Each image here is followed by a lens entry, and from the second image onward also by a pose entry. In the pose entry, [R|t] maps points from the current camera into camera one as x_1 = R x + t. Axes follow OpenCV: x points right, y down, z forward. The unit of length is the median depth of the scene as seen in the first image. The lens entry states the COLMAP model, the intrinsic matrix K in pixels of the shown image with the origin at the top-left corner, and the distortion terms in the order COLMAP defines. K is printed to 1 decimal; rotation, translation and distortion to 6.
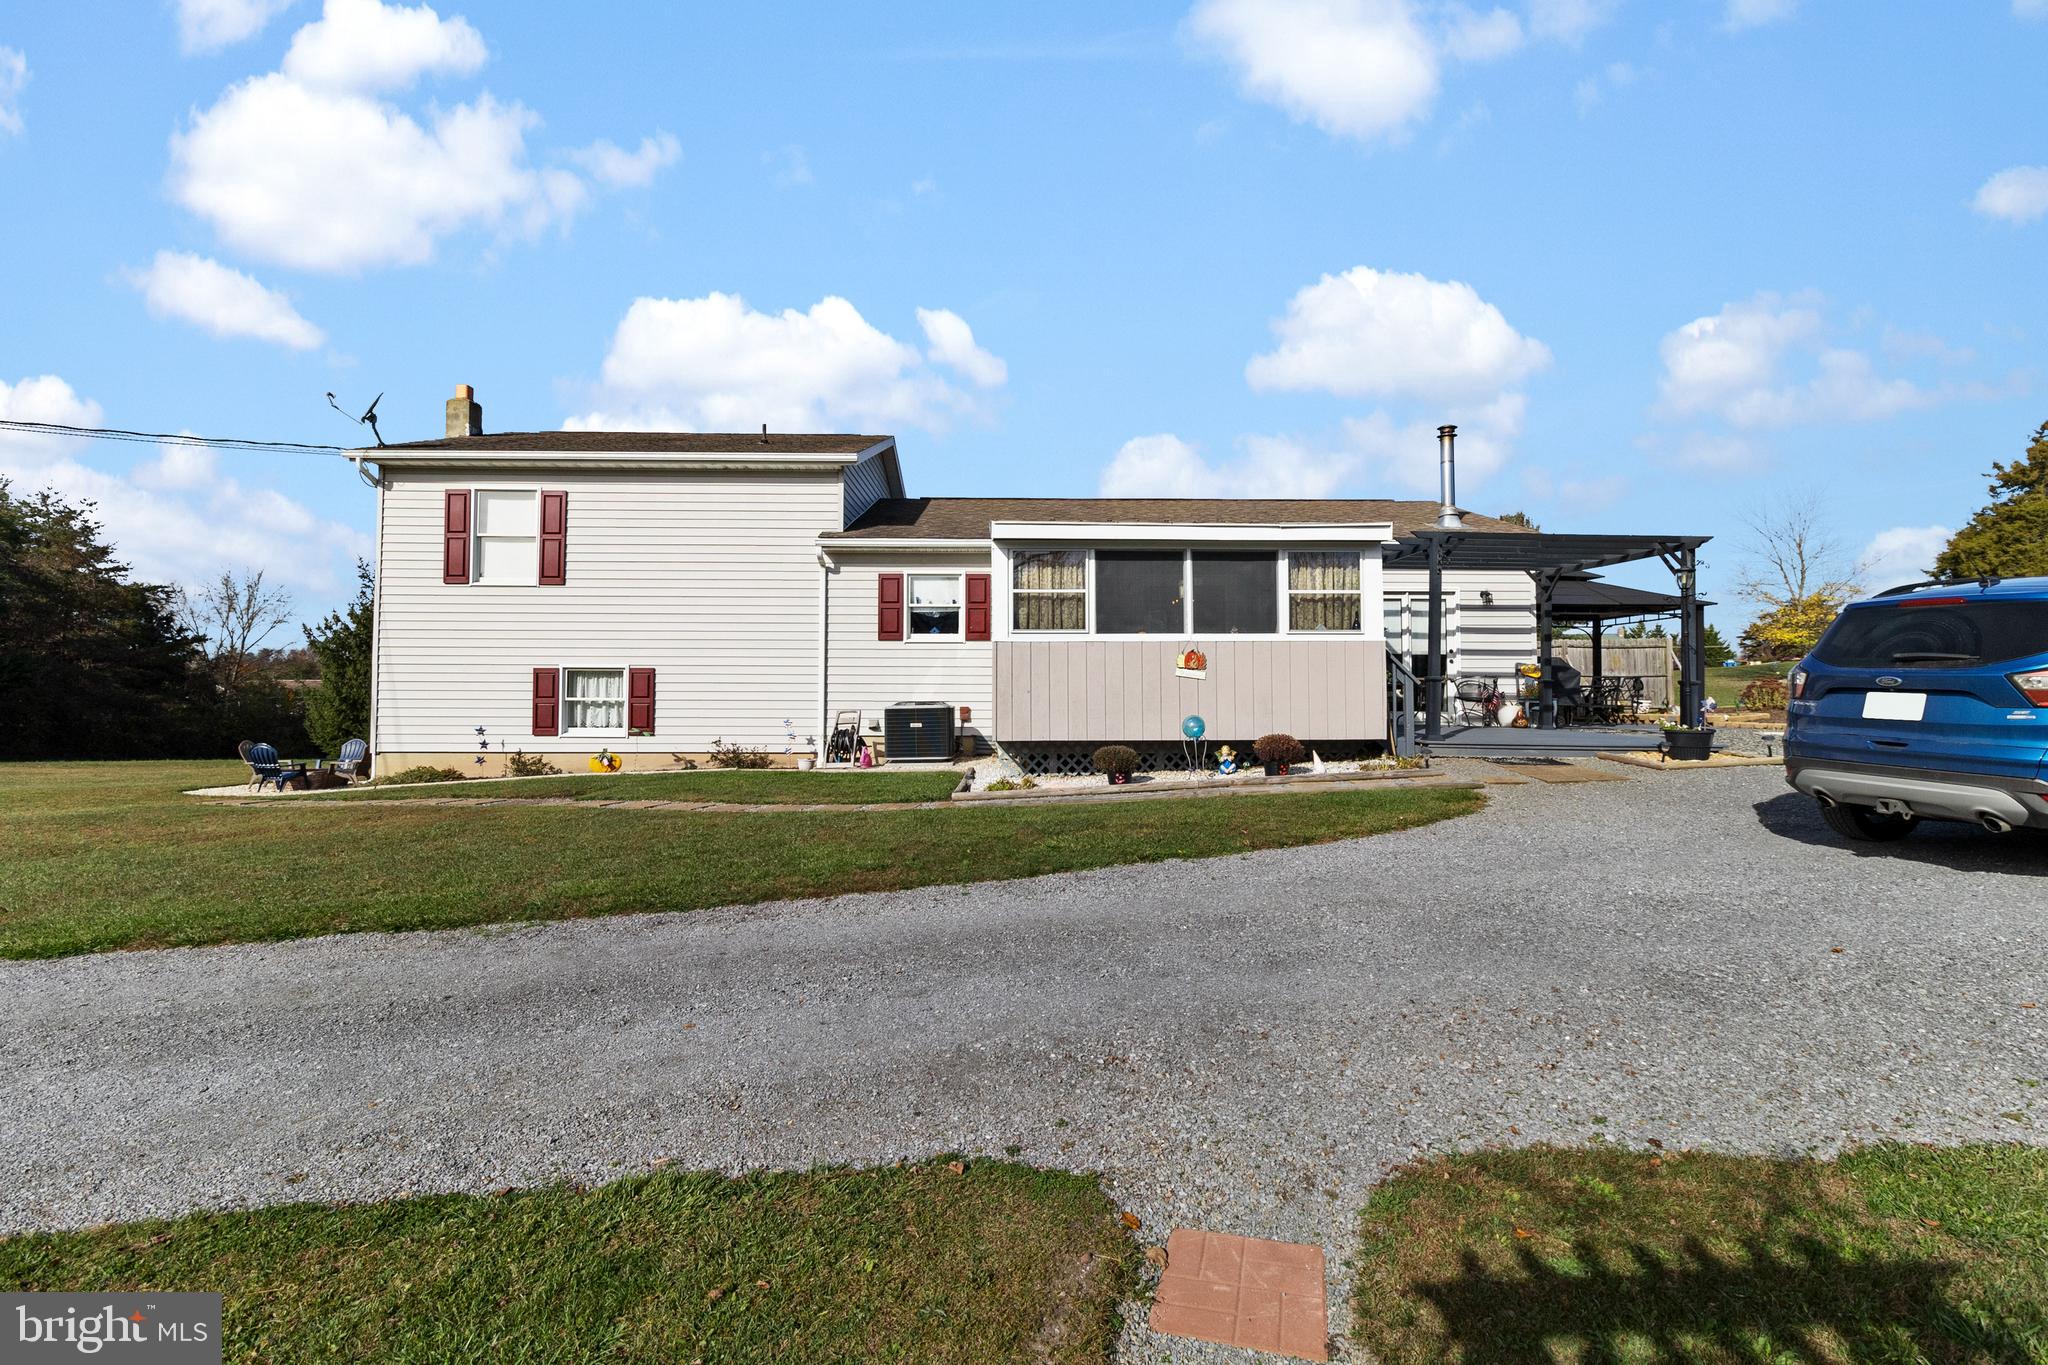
lens RADIAL K [[911.1, 0, 1140.7], [0, 911.1, 673.4], [0, 0, 1]] dist [-0.001208, 0.000222]
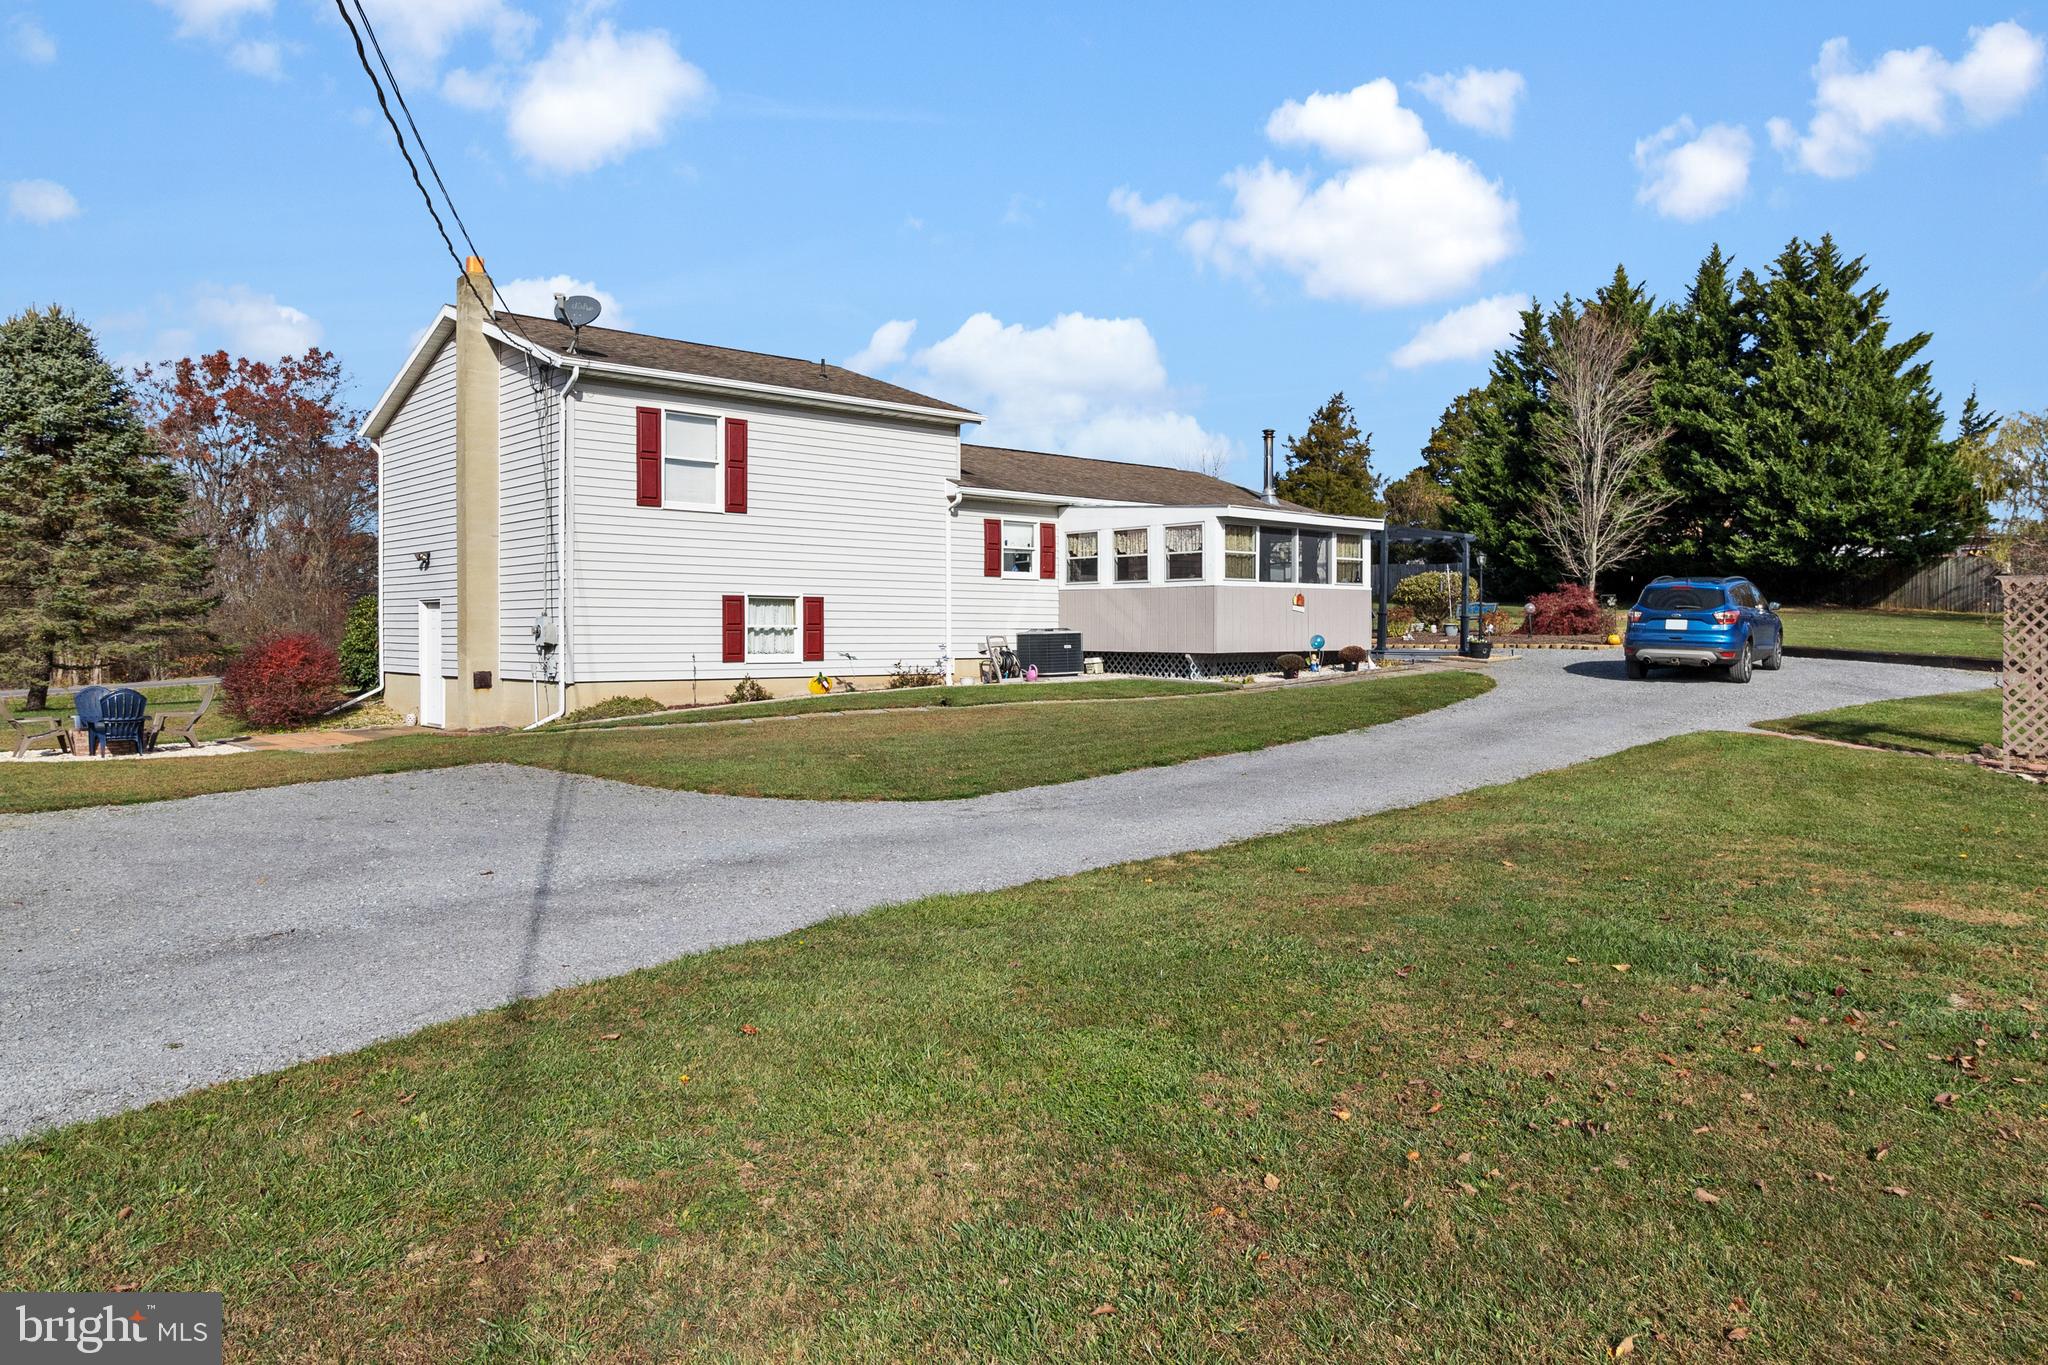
lens RADIAL K [[1331.0, 0, 1020.3], [0, 1331.0, 687.9], [0, 0, 1]] dist [-0.009024, -0.000862]
pose [[0.765354, -0.026702, 0.643055, -1.358083], [-0.011650, 0.998401, 0.055323, 0.011547], [-0.643504, -0.049833, 0.763819, -0.336483]]
